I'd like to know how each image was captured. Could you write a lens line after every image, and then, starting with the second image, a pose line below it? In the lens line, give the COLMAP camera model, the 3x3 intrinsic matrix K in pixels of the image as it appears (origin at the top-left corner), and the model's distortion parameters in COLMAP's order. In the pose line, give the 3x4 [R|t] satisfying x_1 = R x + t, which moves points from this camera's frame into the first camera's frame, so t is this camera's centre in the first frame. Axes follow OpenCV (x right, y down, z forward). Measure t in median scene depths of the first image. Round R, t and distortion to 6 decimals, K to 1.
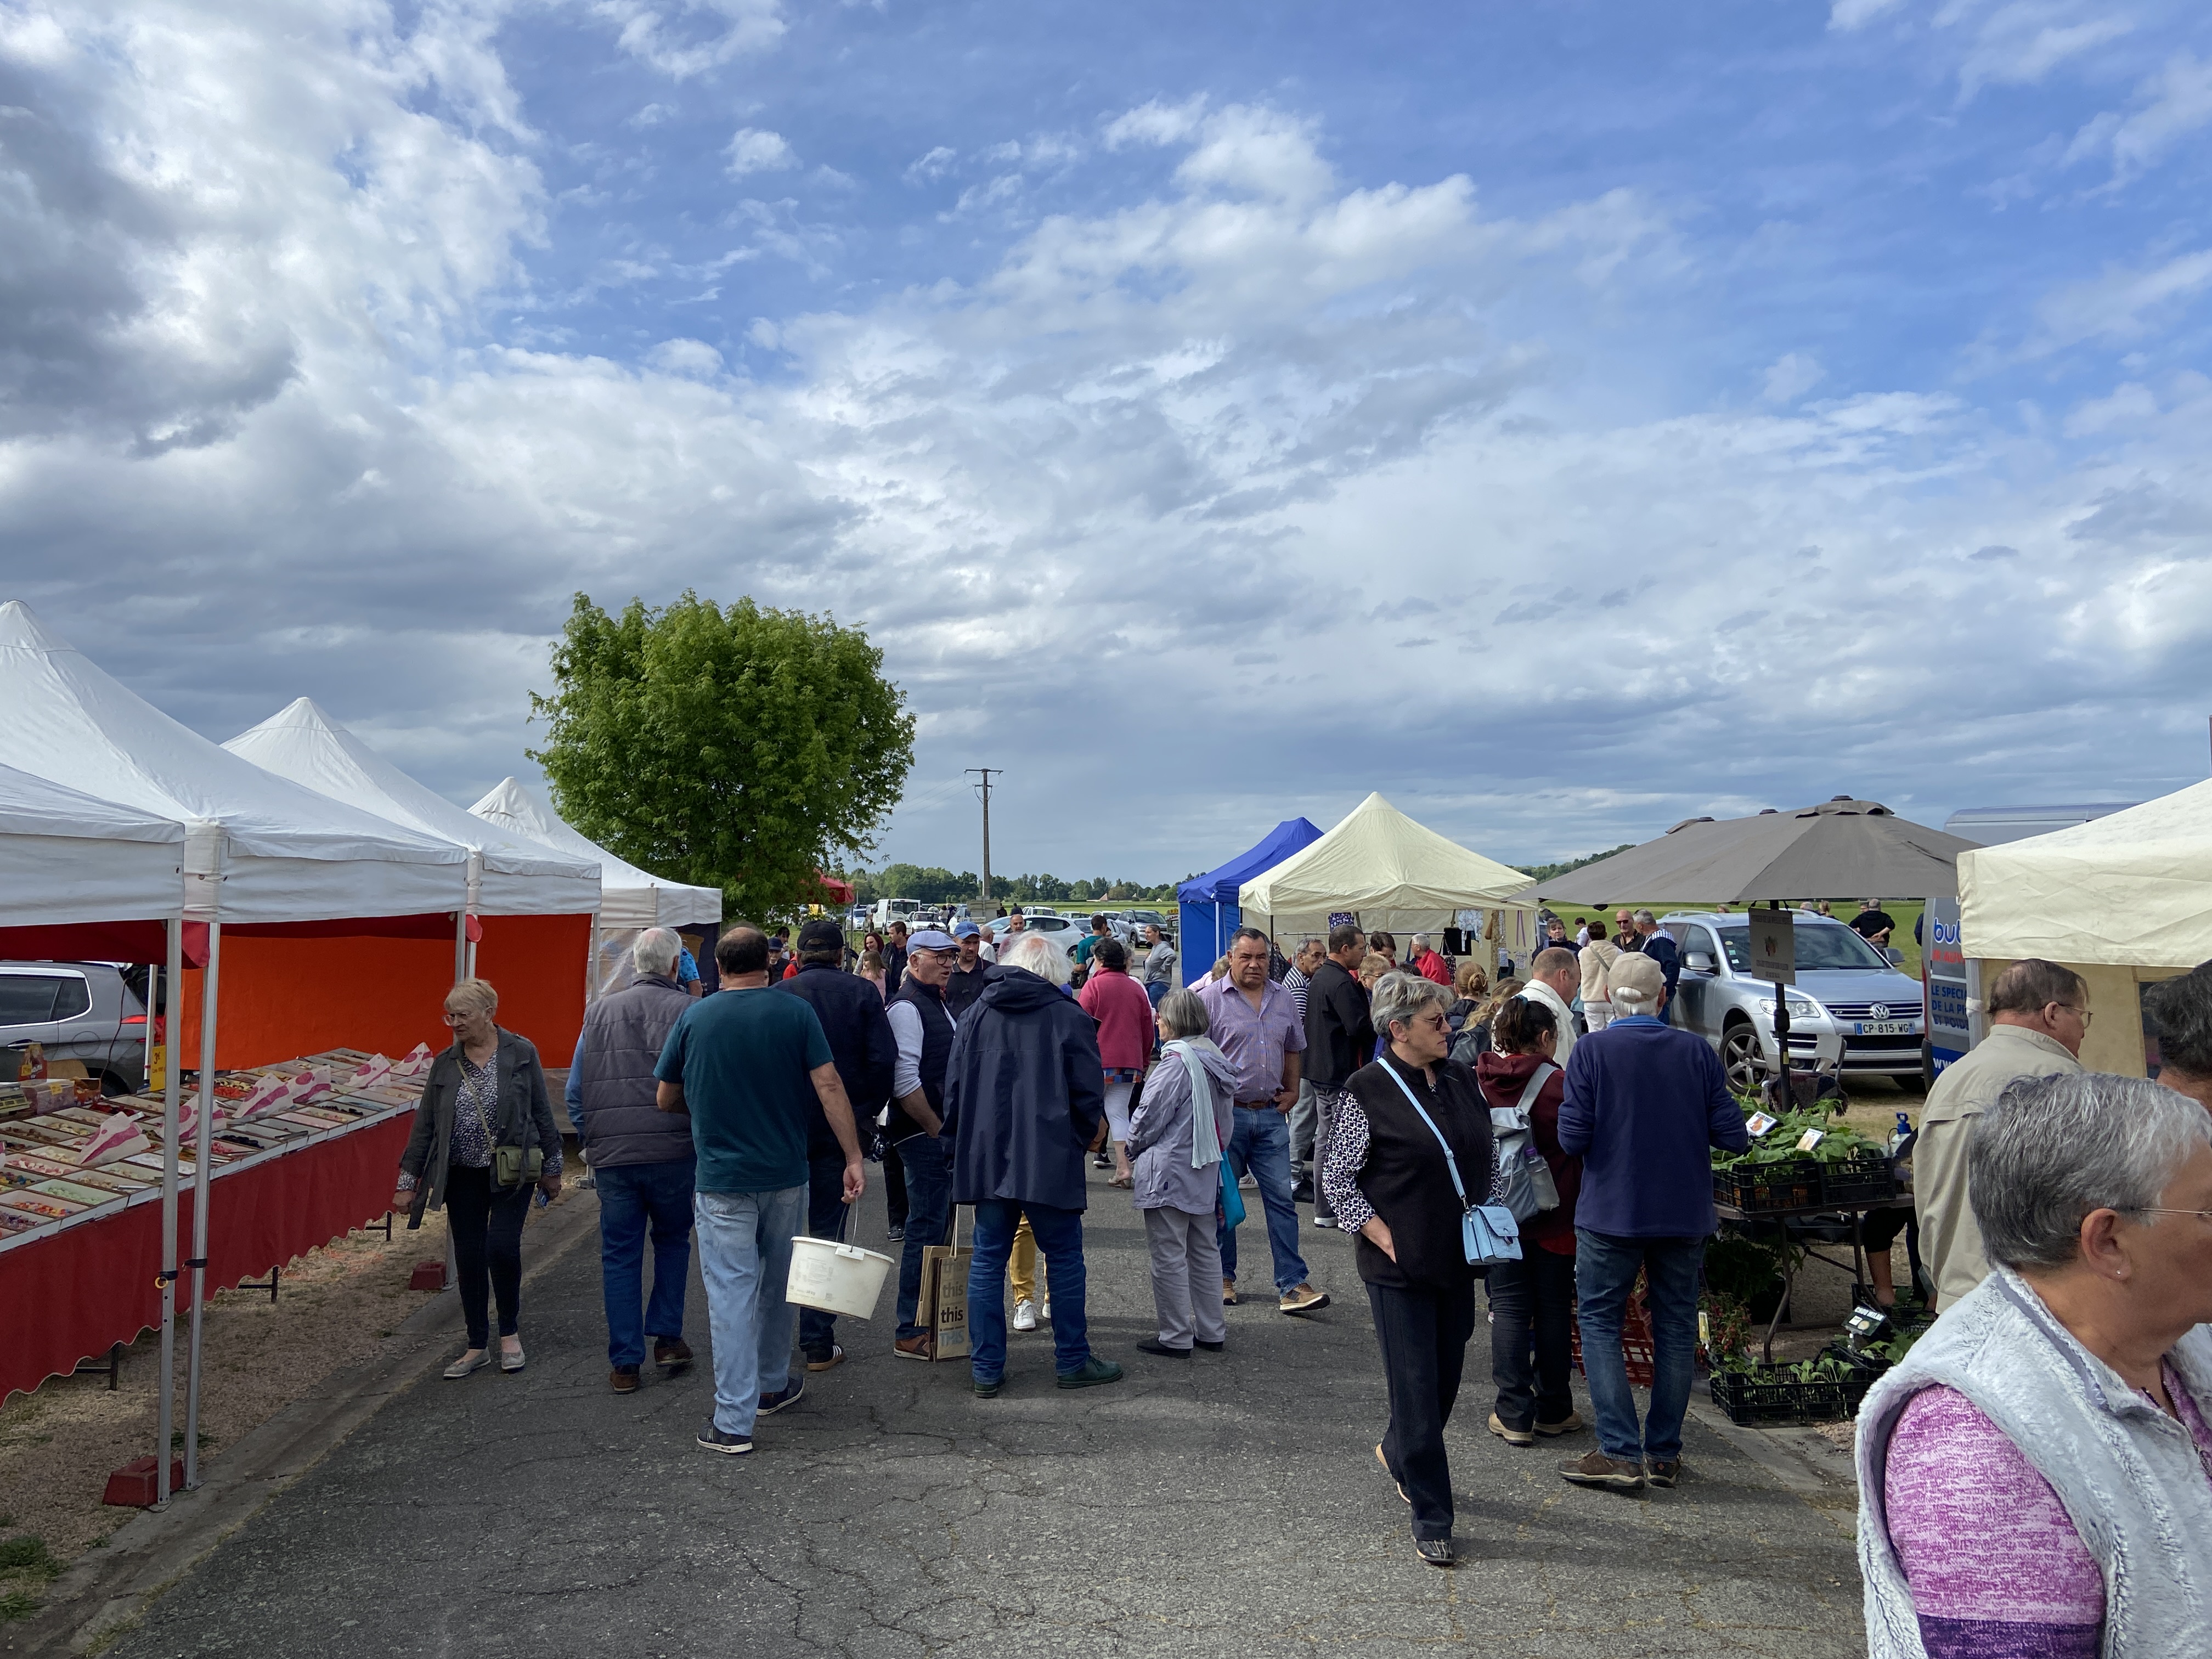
lens RADIAL K [[1741.3, 0, 1068.4], [0, 1741.3, 832.8], [0, 0, 1]] dist [0.071995, -0.100267]
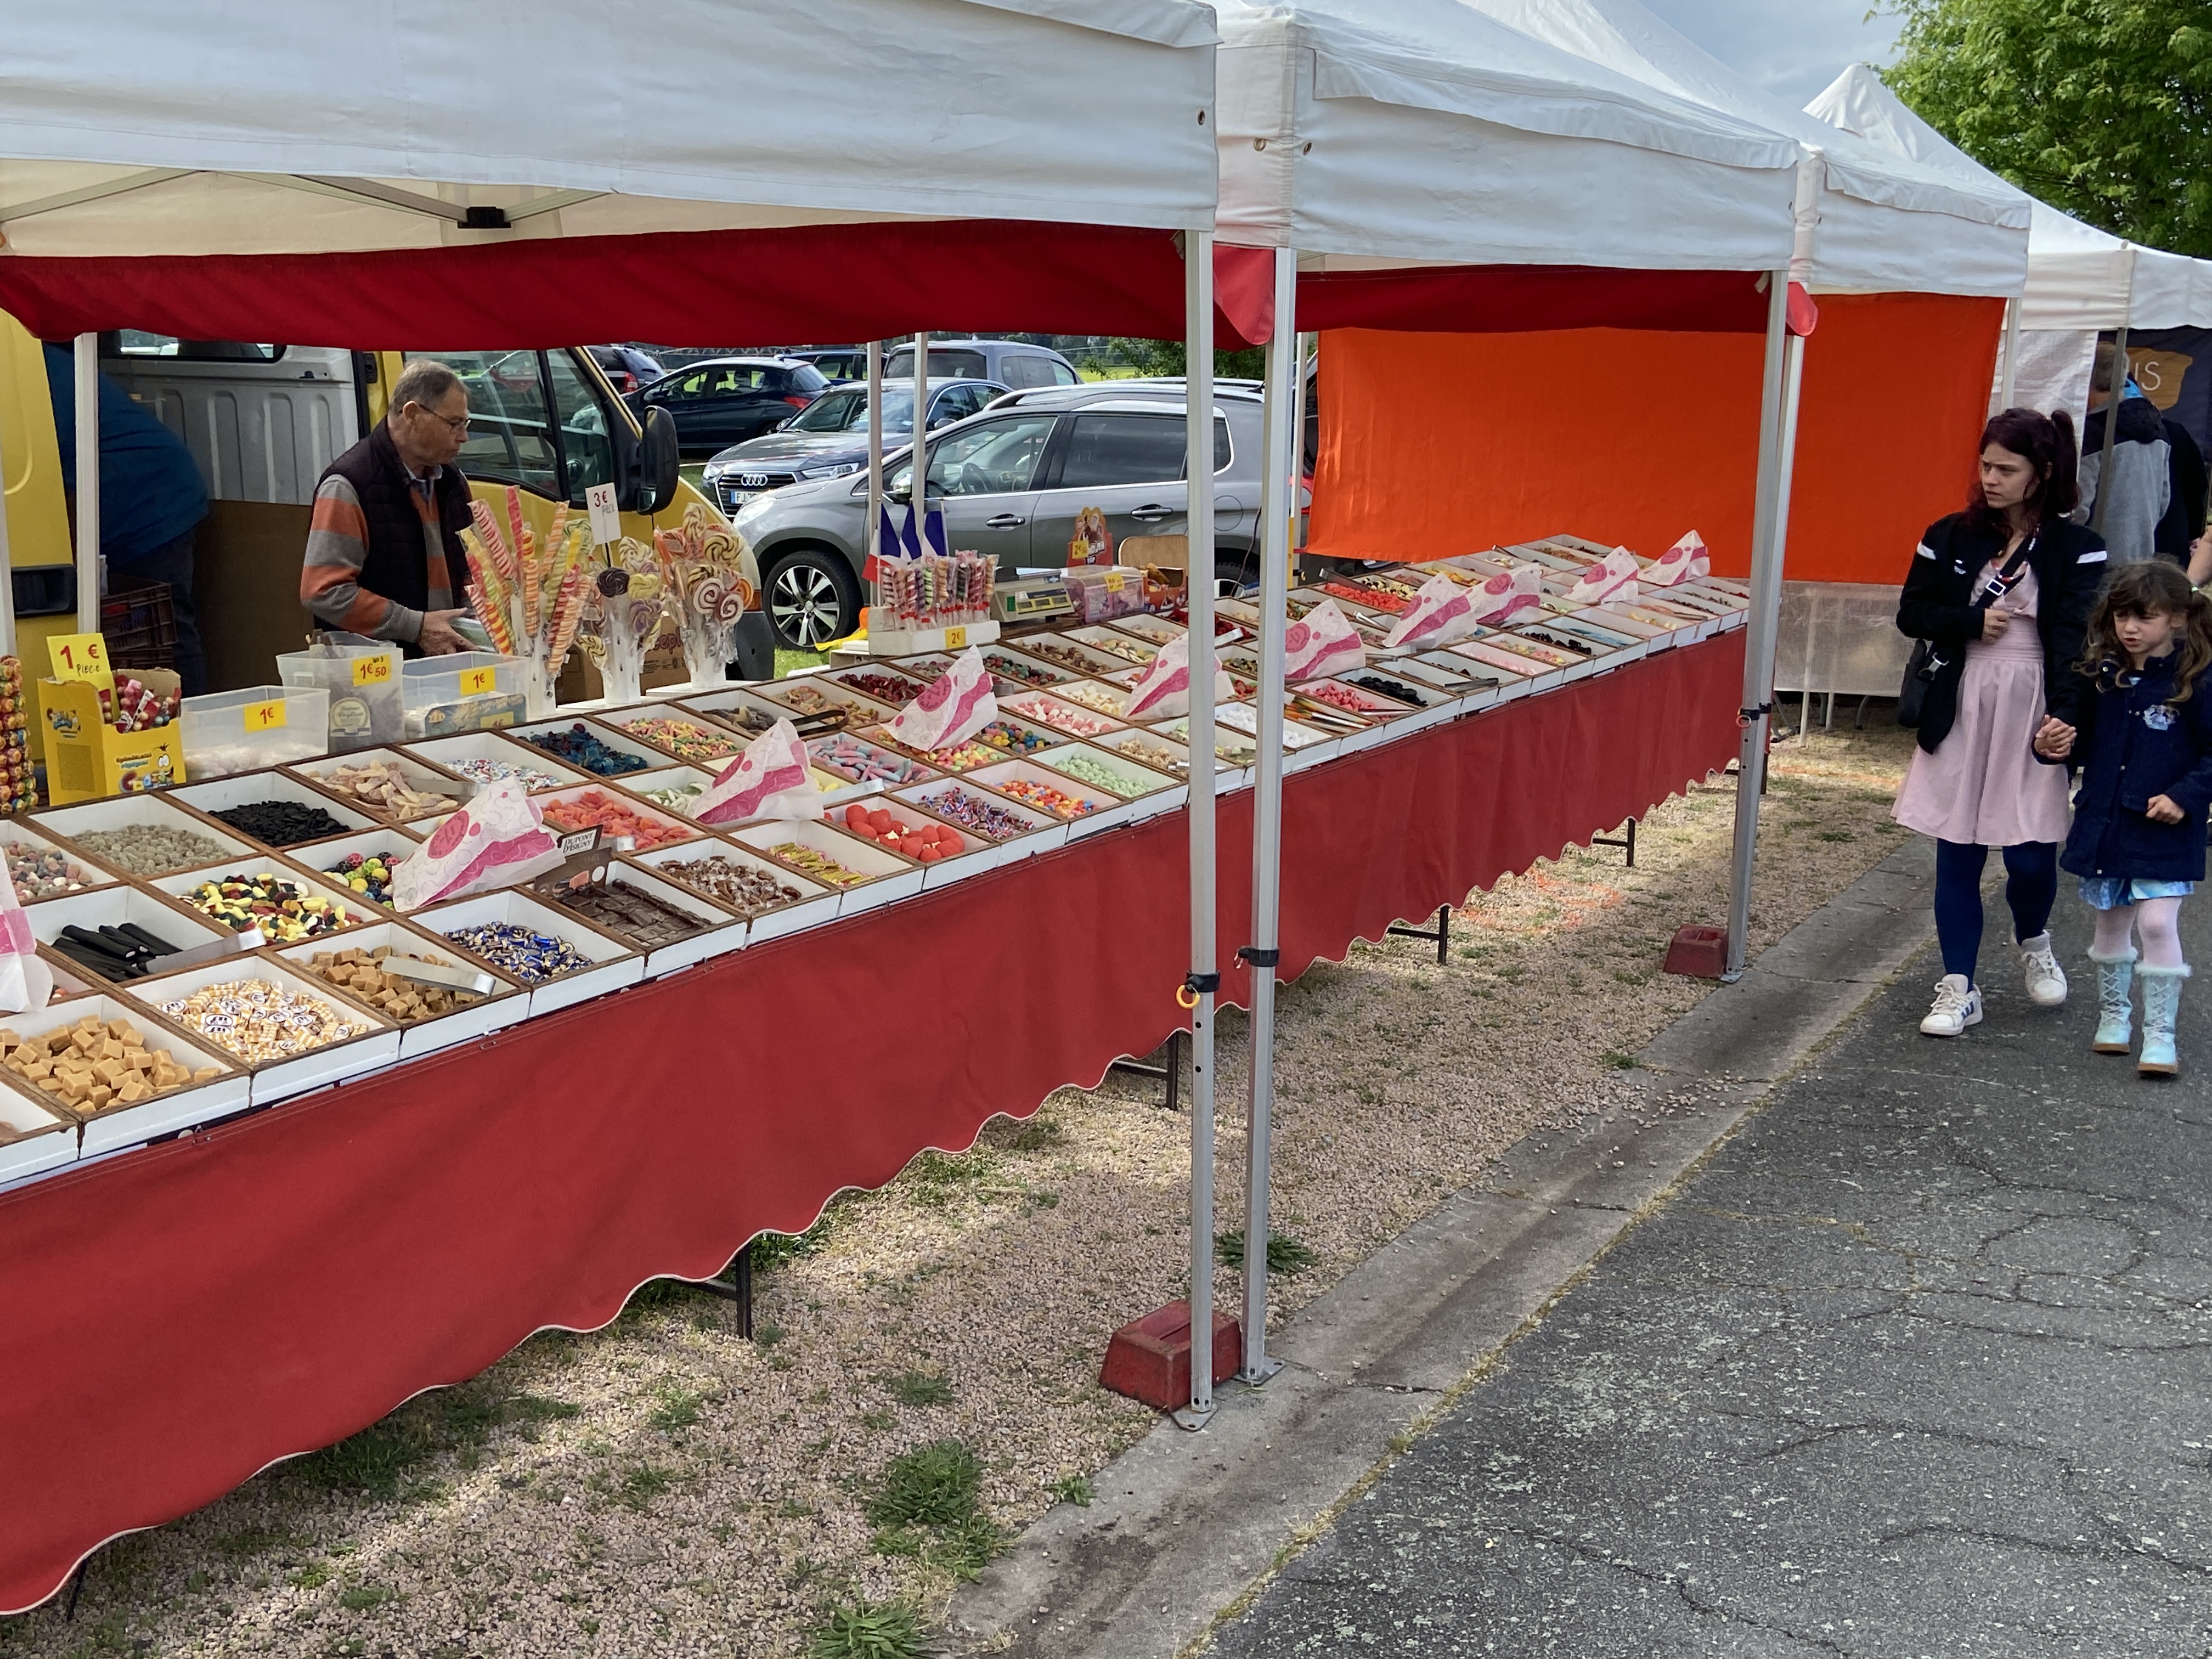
lens RADIAL K [[2354.0, 0, 1104.8], [0, 2354.0, 809.3], [0, 0, 1]] dist [0.075262, 0.000000]
pose [[0.832363, 0.101877, -0.544787, -0.126383], [0.026656, 0.974464, 0.222955, 0.039919], [0.553589, -0.200102, 0.808392, 0.325406]]
